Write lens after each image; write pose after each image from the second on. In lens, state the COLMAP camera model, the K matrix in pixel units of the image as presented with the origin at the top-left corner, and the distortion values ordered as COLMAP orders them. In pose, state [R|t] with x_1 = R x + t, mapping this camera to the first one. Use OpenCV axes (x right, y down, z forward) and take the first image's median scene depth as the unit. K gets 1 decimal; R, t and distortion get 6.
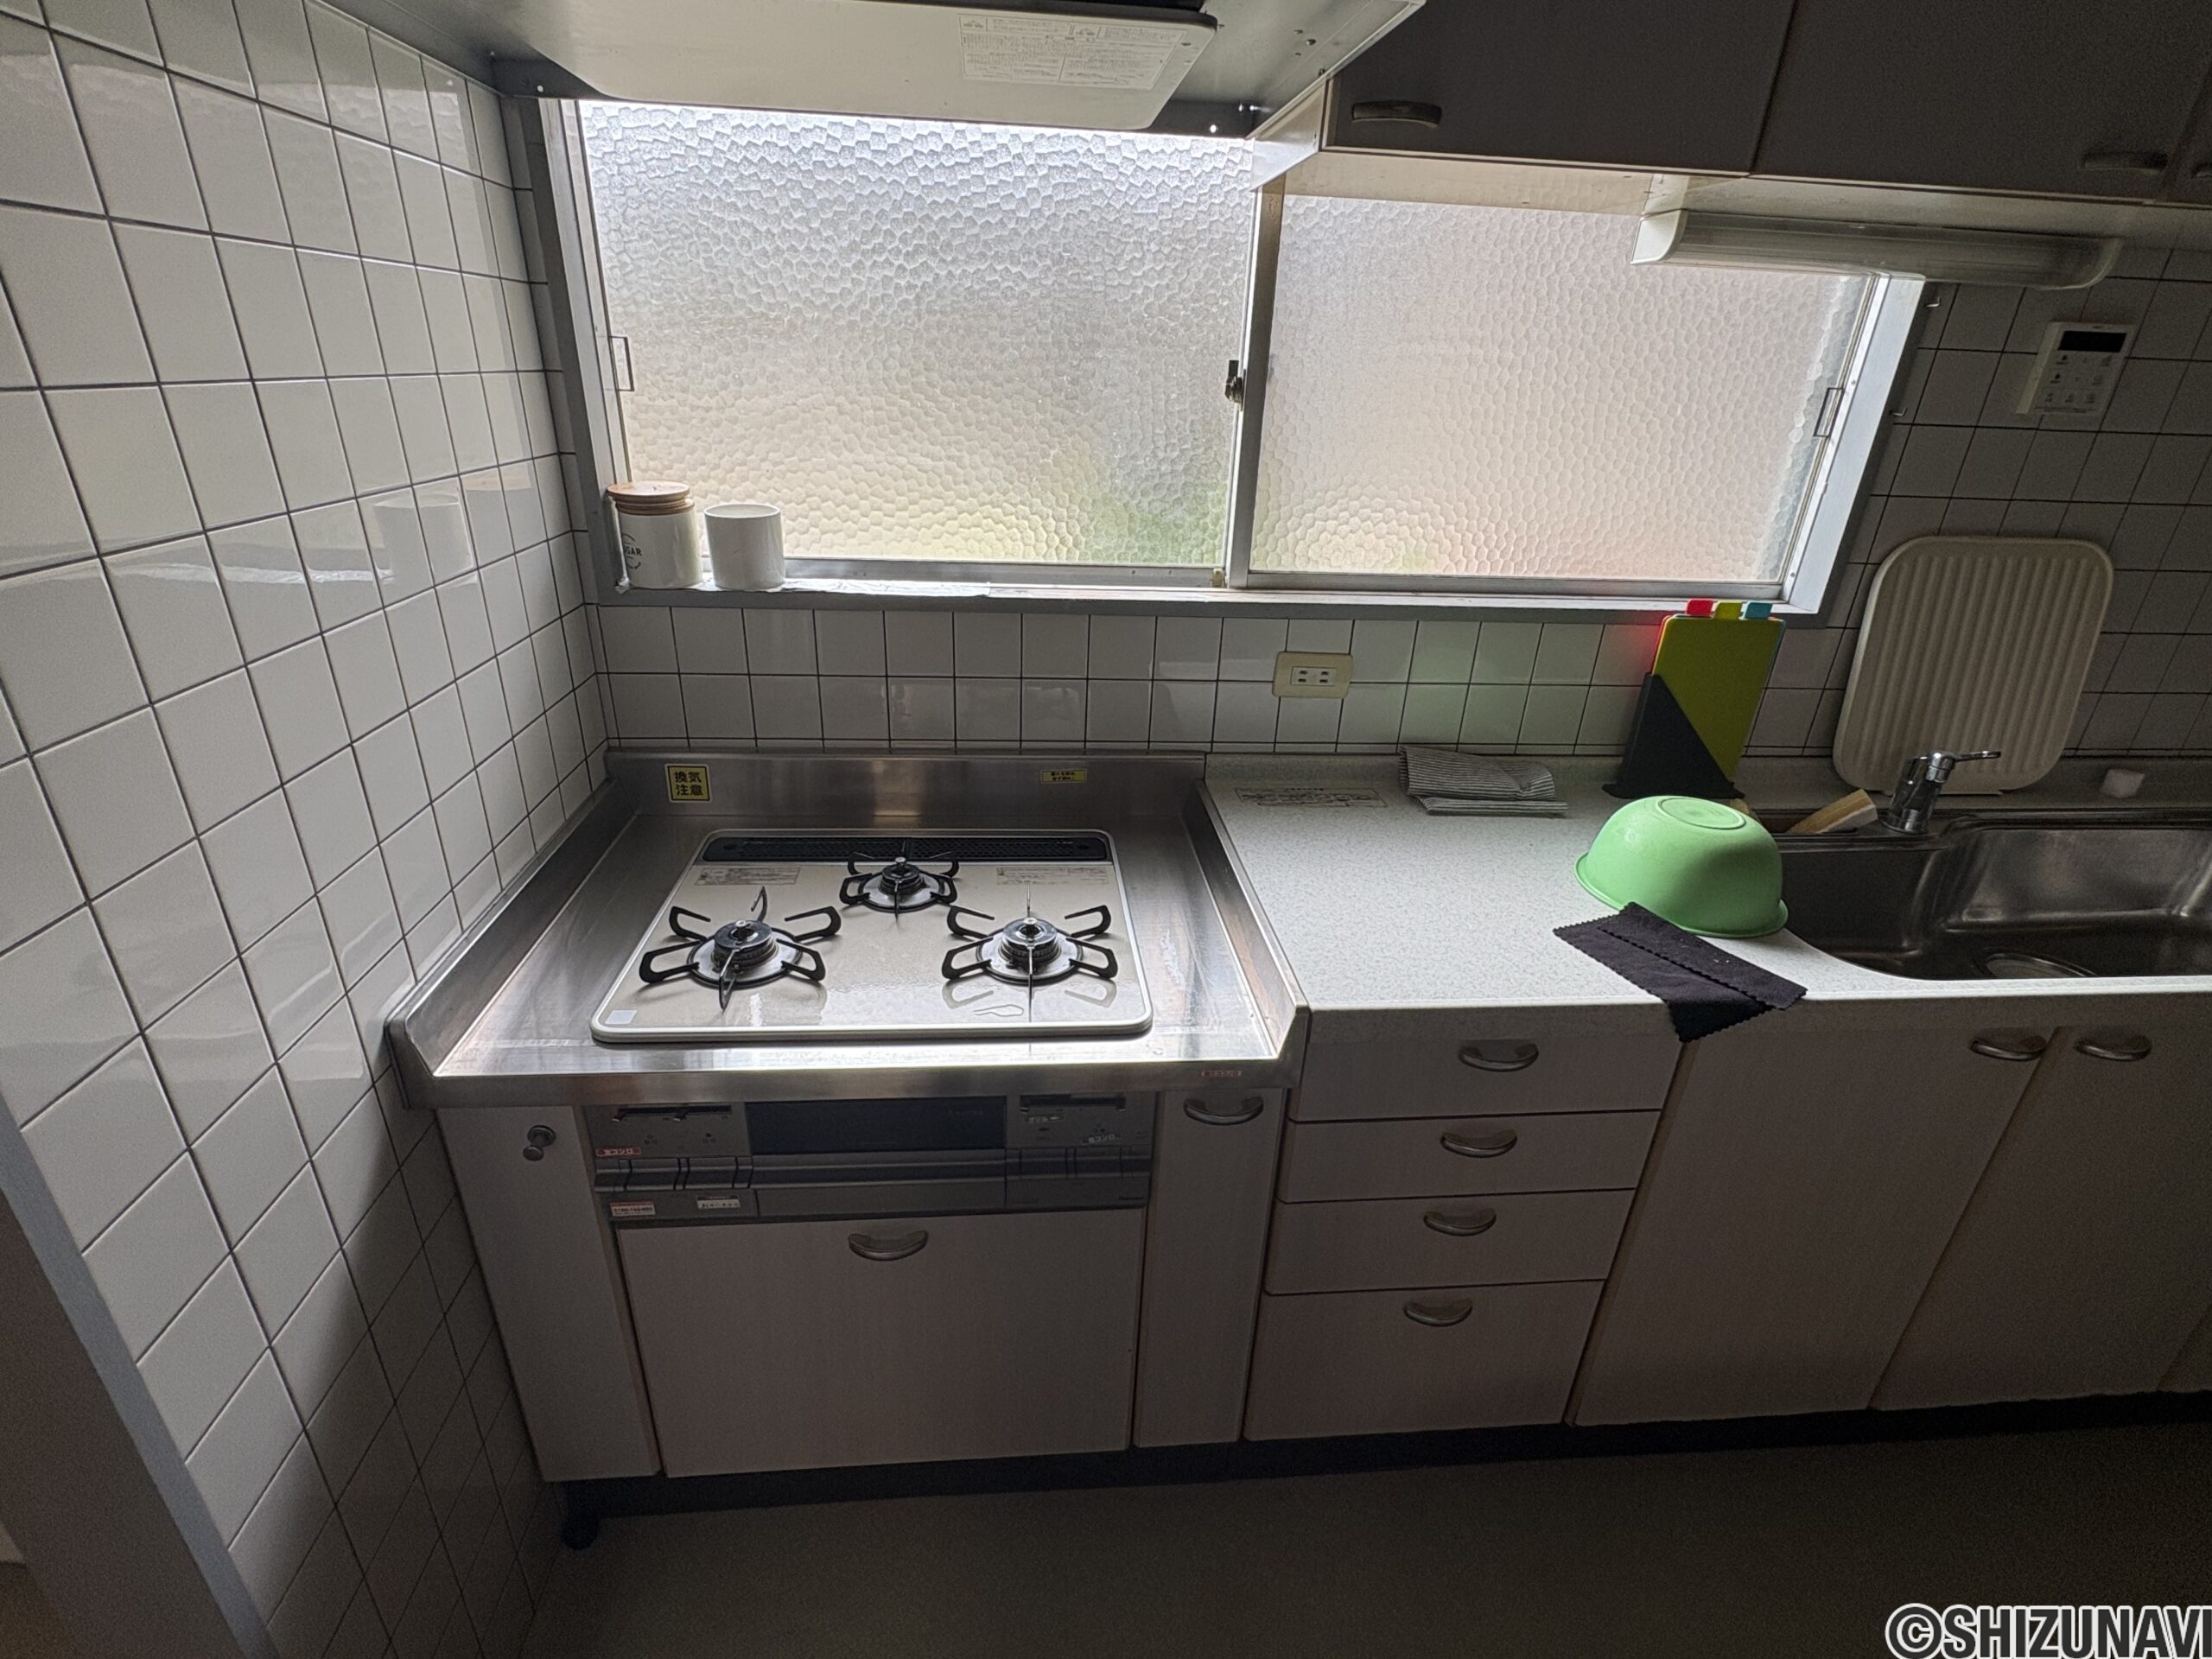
lens RADIAL K [[1042.6, 0, 1095.6], [0, 1042.6, 833.2], [0, 0, 1]] dist [0.000058, -0.000350]
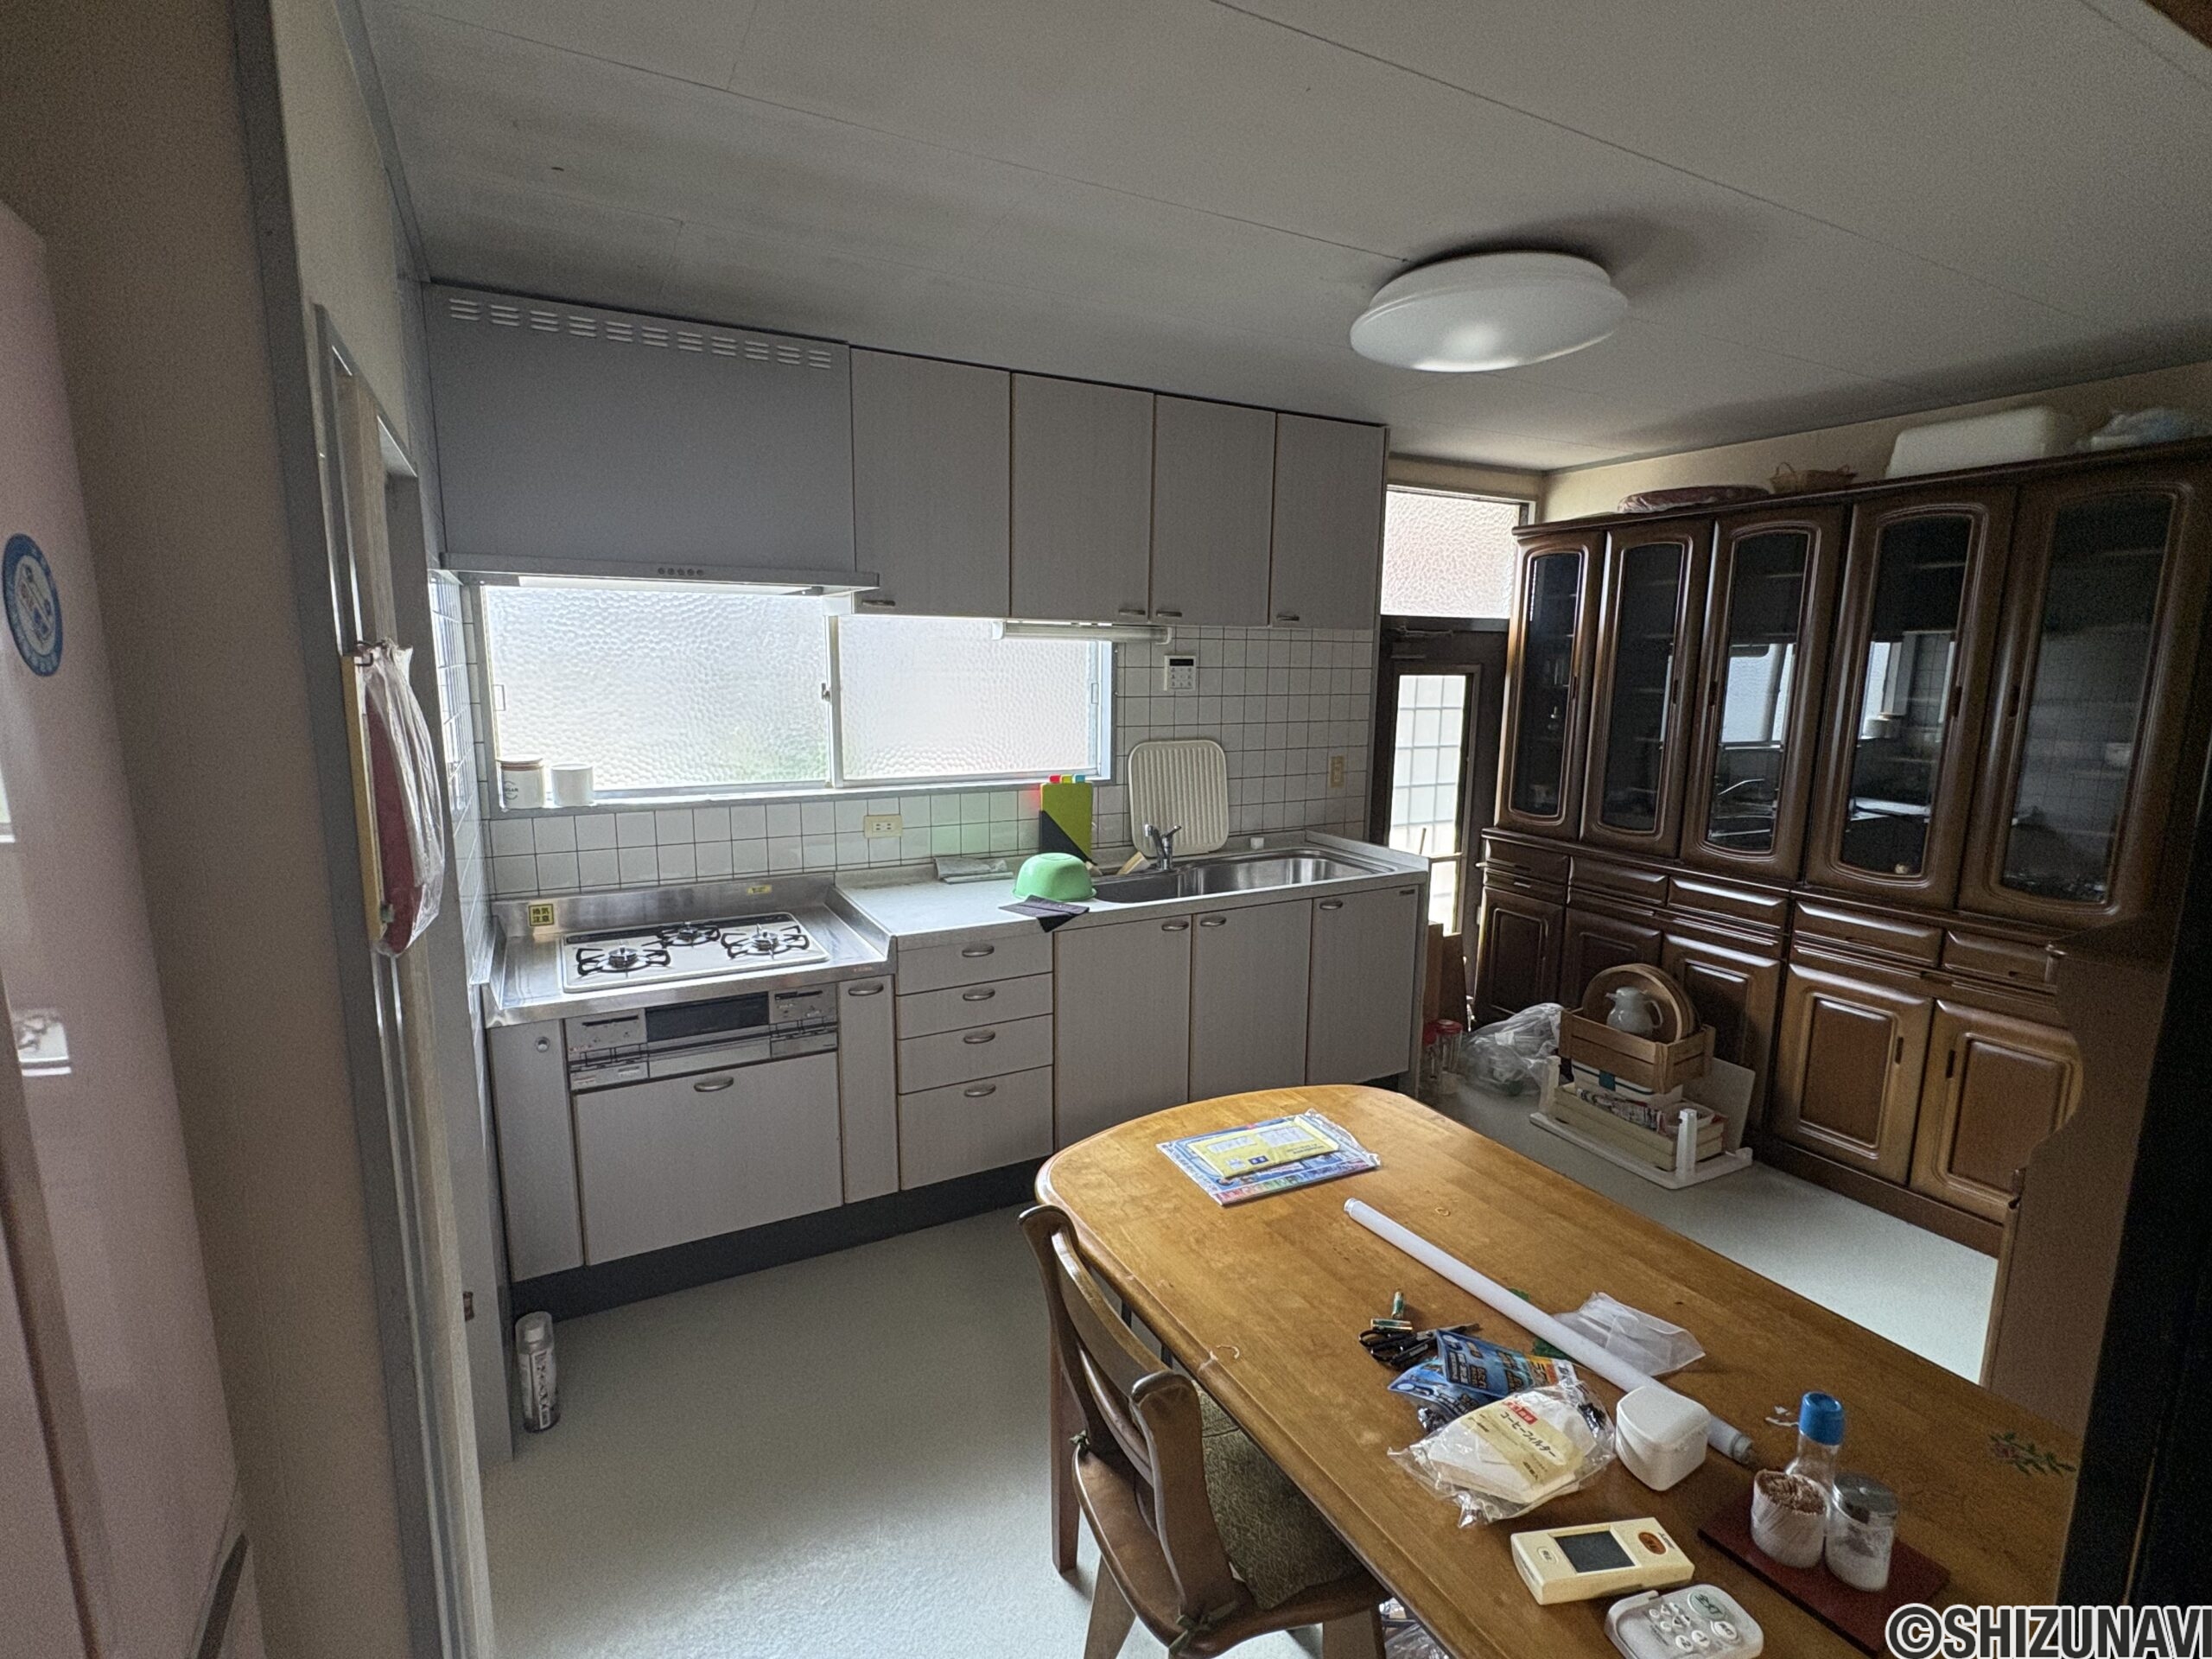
lens RADIAL K [[1042.6, 0, 1106.4], [0, 1042.6, 834.7], [0, 0, 1]] dist [0.000058, -0.000350]
pose [[0.916847, -0.095283, 0.387702, -0.190683], [0.188569, 0.959307, -0.210171, 0.395655], [-0.351900, 0.265803, 0.897505, -1.022528]]
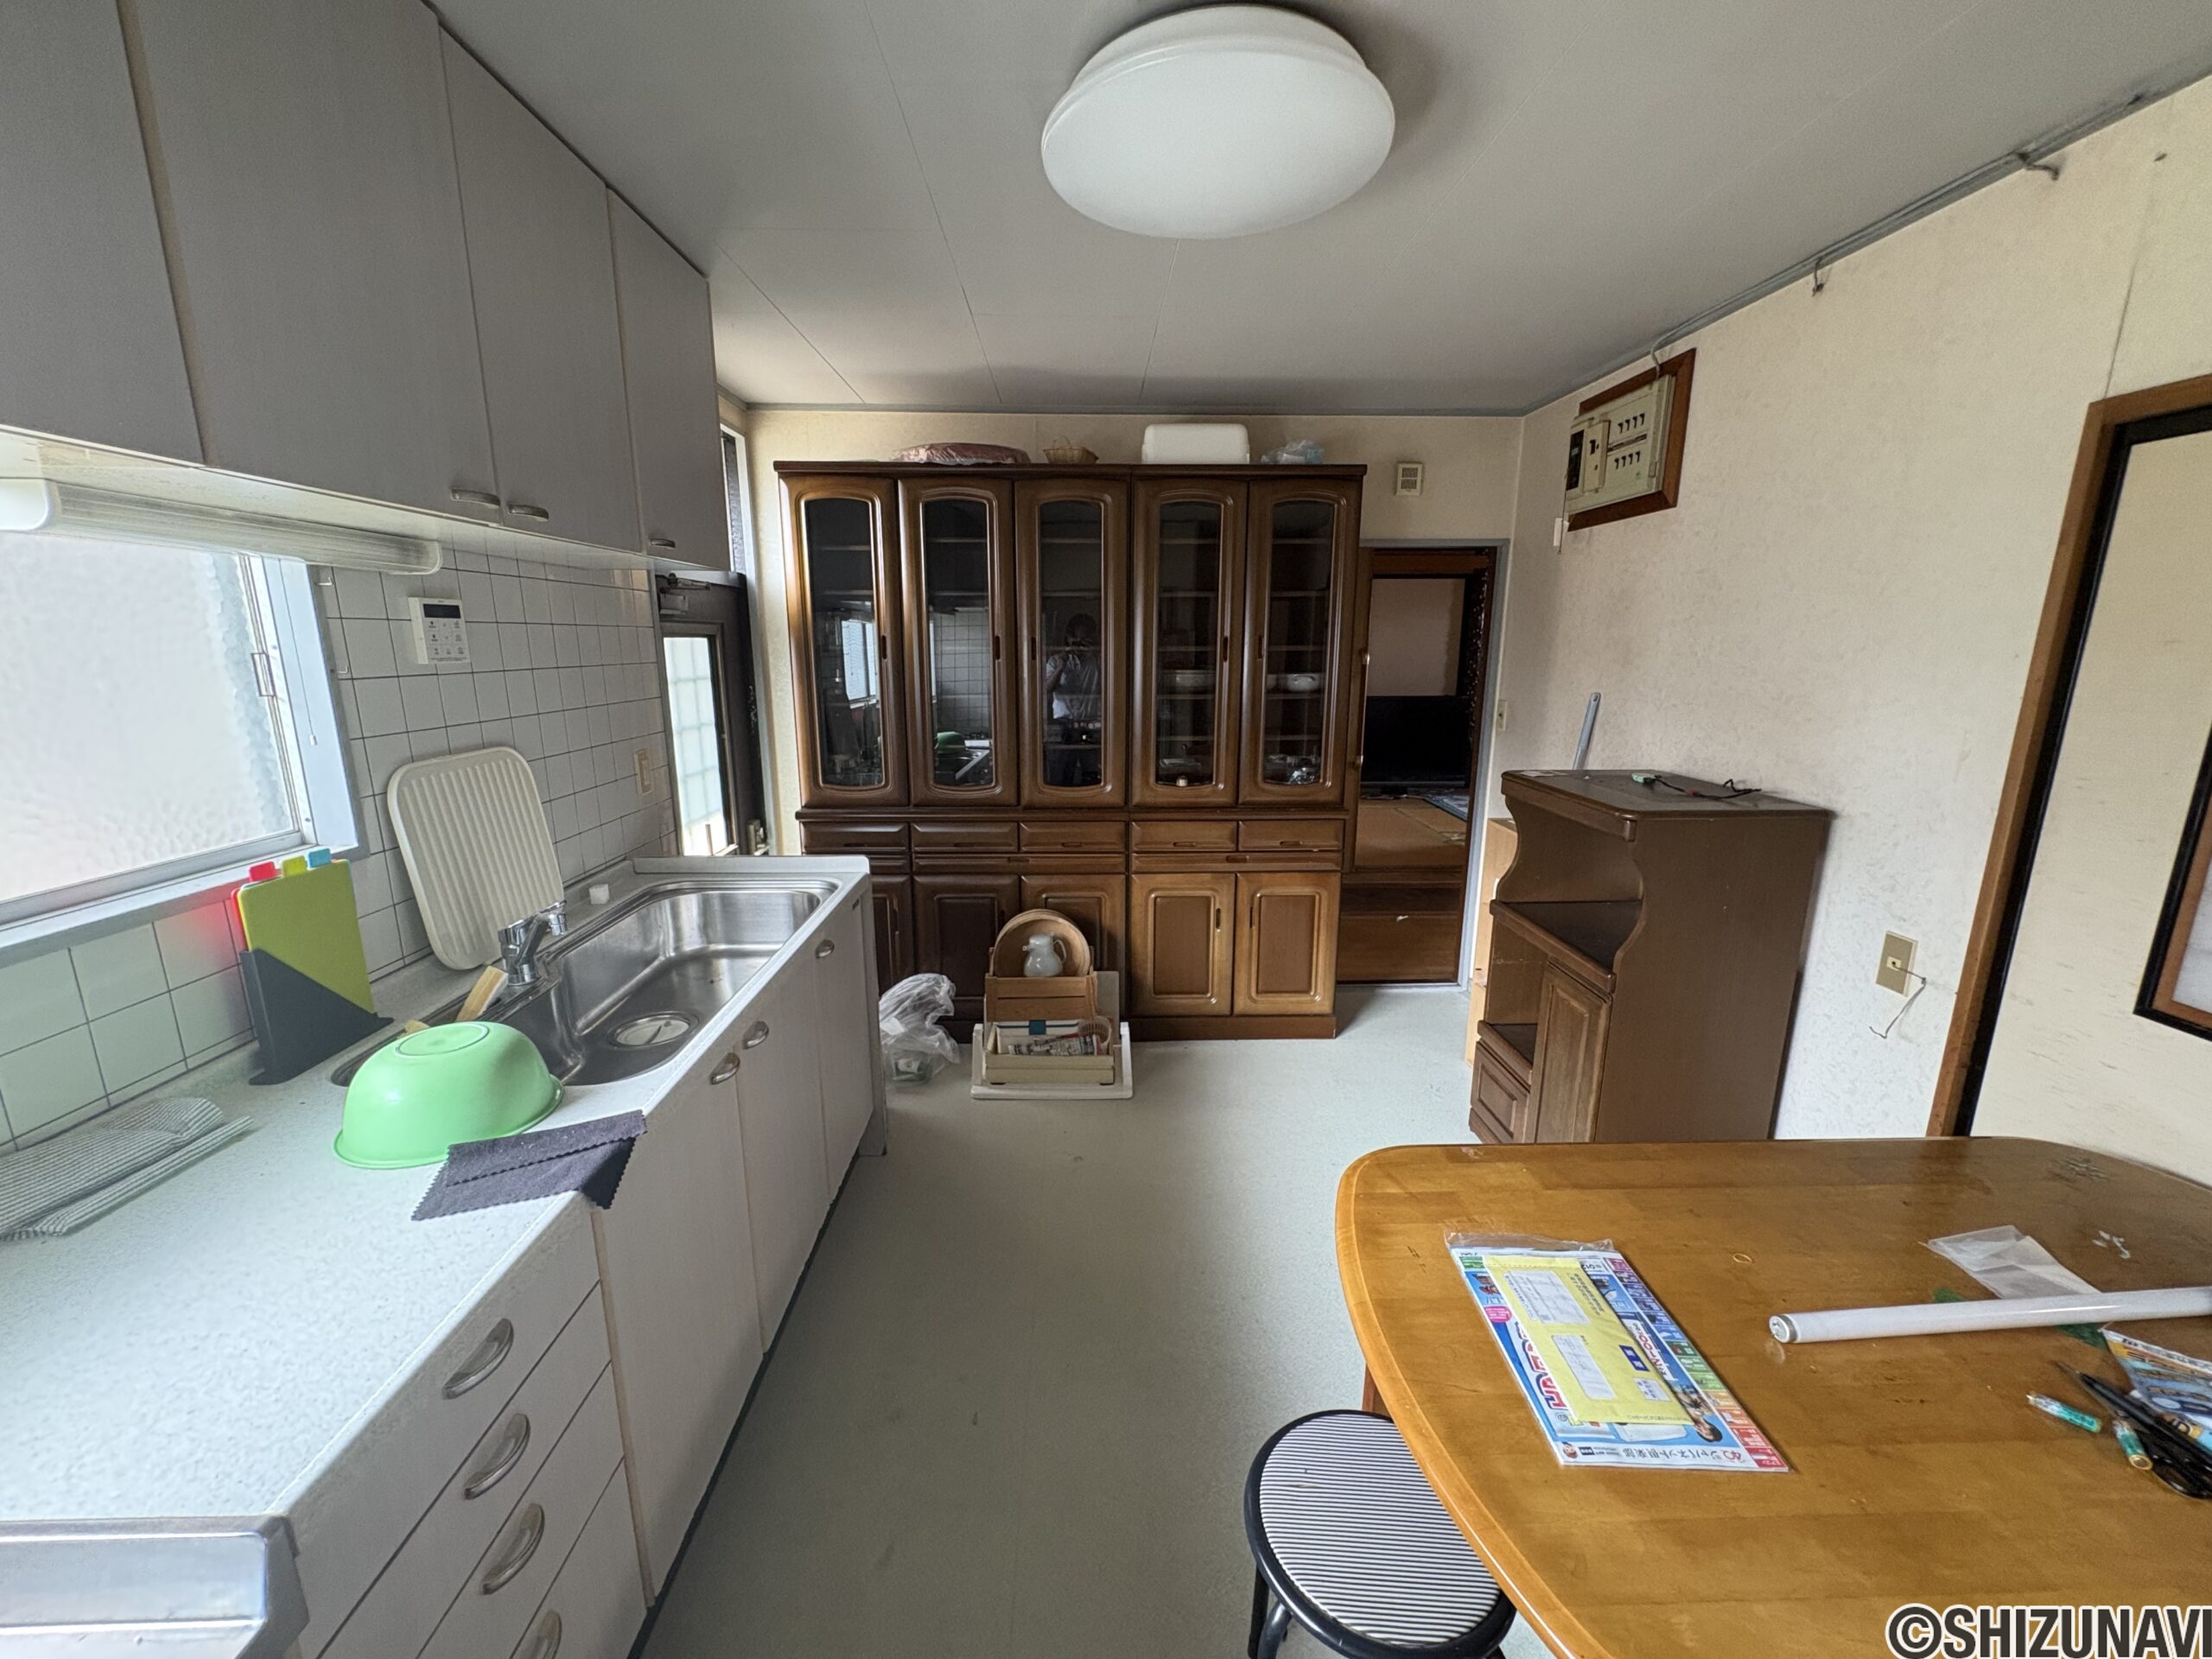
lens RADIAL K [[881.9, 0, 1106.6], [0, 881.9, 830.6], [0, 0, 1]] dist [0.000373, -0.000043]
pose [[0.057610, -0.248200, 0.966994, -0.163465], [0.415207, 0.886815, 0.202883, -0.096011], [-0.907901, 0.389814, 0.154144, 0.157792]]
